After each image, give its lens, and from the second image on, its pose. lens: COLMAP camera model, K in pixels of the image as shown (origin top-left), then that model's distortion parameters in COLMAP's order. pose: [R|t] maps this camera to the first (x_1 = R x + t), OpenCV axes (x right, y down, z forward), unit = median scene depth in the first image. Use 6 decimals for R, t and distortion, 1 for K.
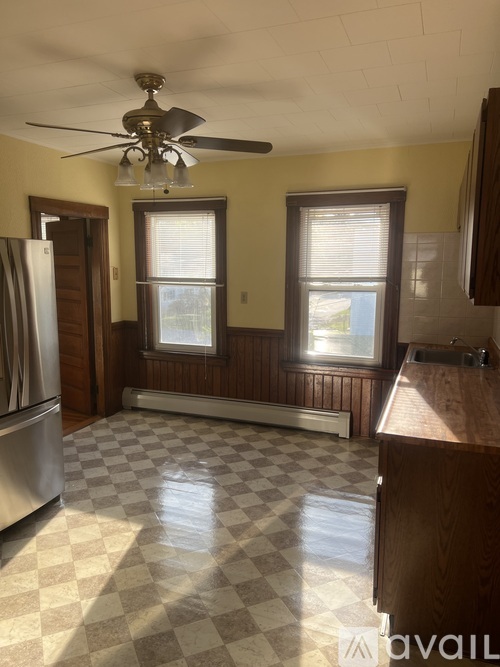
lens RADIAL K [[502.3, 0, 250.0], [0, 502.3, 333.5], [0, 0, 1]] dist [0.002136, -0.005673]
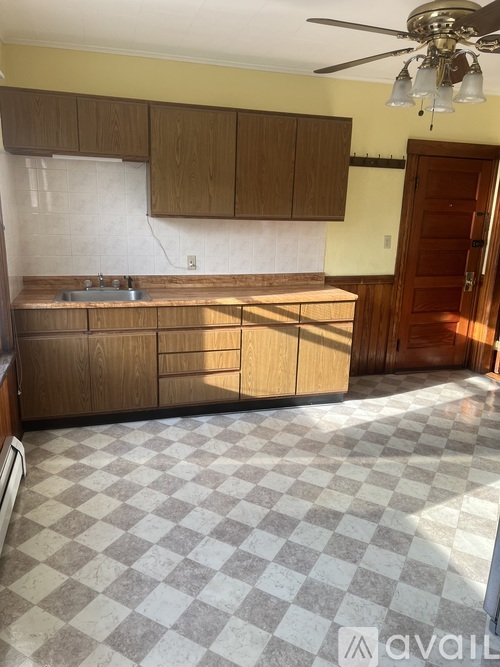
lens RADIAL K [[502.3, 0, 250.0], [0, 502.3, 333.5], [0, 0, 1]] dist [0.002136, -0.005673]
pose [[-0.607892, -0.224735, 0.761552, -0.690492], [0.087216, 0.934408, 0.345363, -0.246383], [-0.789215, 0.276363, -0.548418, 1.736872]]
